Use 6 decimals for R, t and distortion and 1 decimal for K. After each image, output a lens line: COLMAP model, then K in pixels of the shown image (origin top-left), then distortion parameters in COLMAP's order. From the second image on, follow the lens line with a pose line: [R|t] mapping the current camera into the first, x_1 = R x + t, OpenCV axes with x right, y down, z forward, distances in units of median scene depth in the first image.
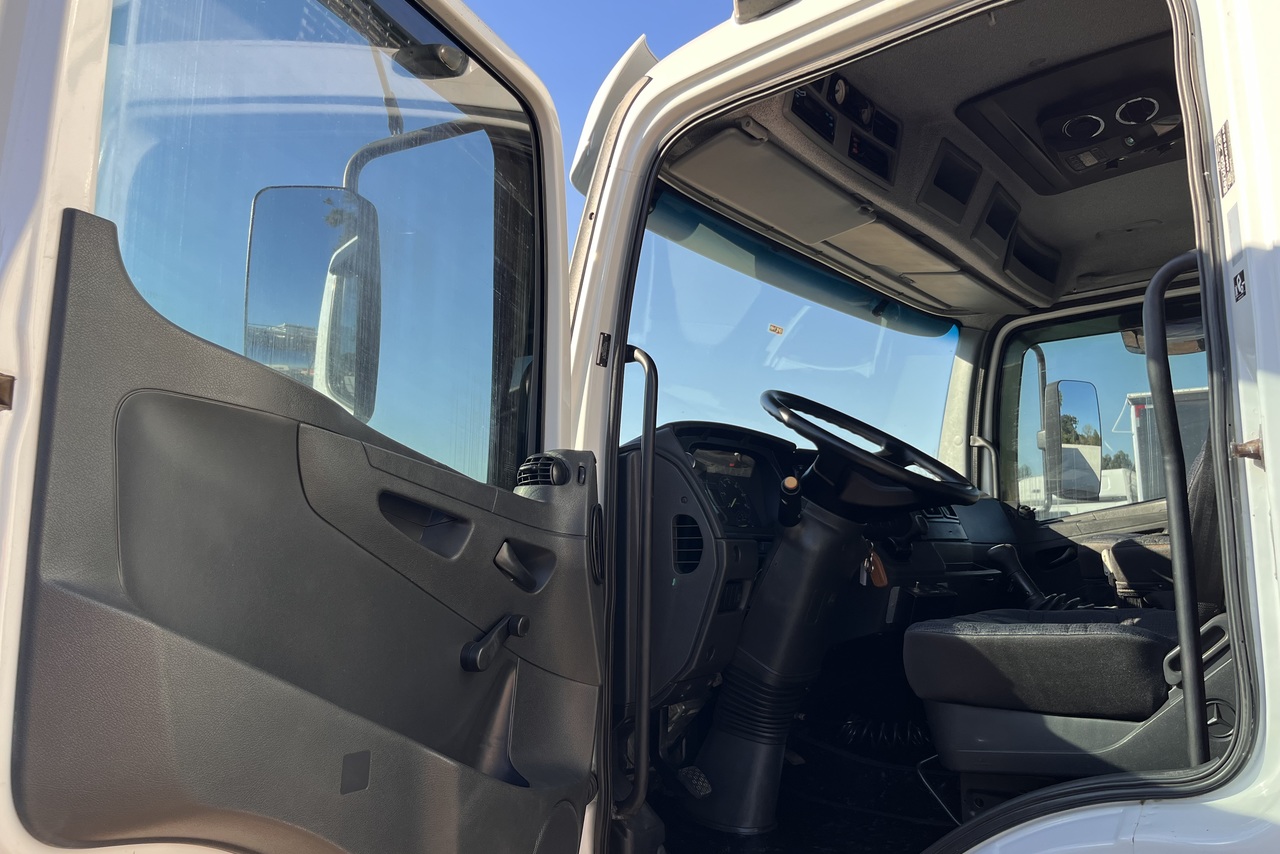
lens RADIAL K [[985.6, 0, 640.4], [0, 985.6, 430.8], [0, 0, 1]] dist [0.044788, -0.059005]
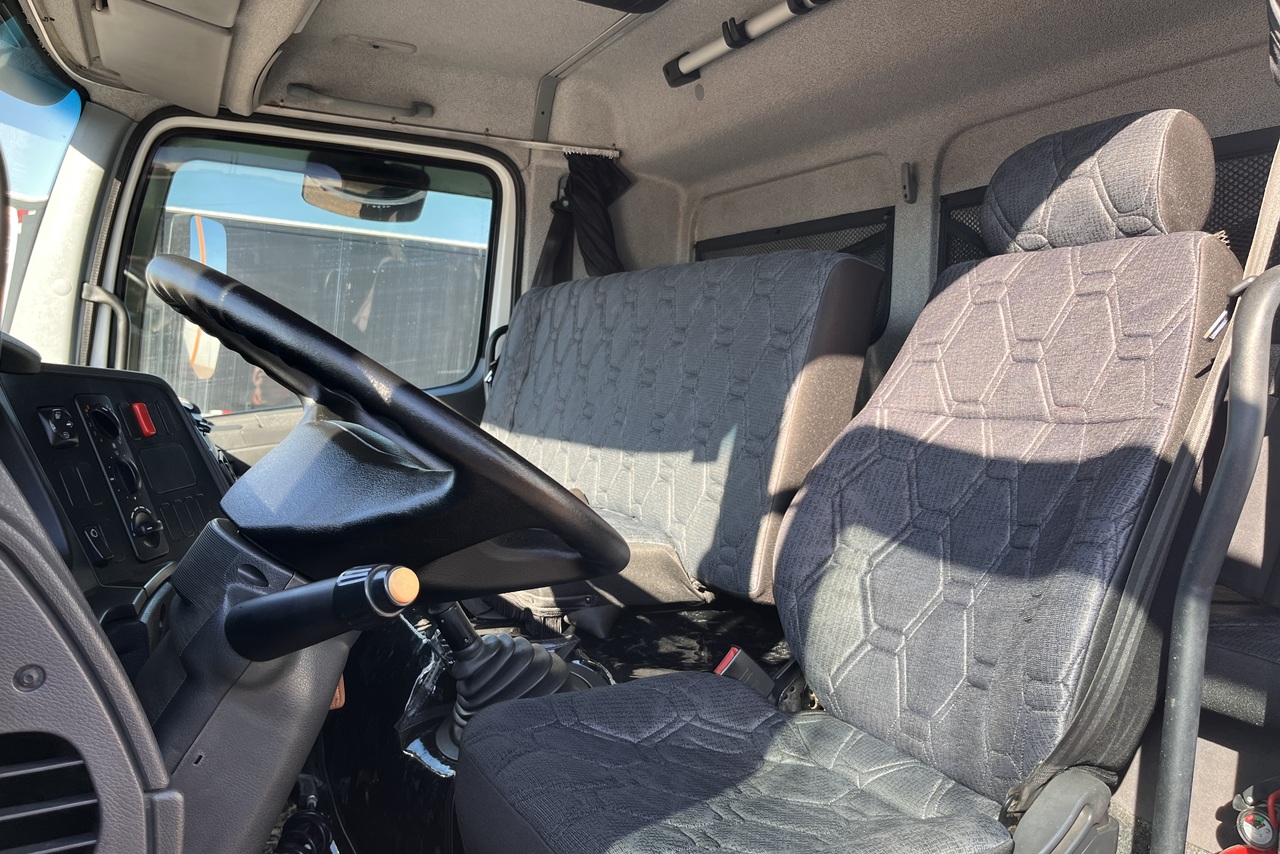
lens RADIAL K [[985.6, 0, 638.6], [0, 985.6, 430.1], [0, 0, 1]] dist [0.044788, -0.059005]
pose [[0.467882, 0.004013, 0.883782, -0.054055], [-0.174261, 0.980777, 0.087802, -0.019786], [-0.866441, -0.195090, 0.459587, 0.396316]]
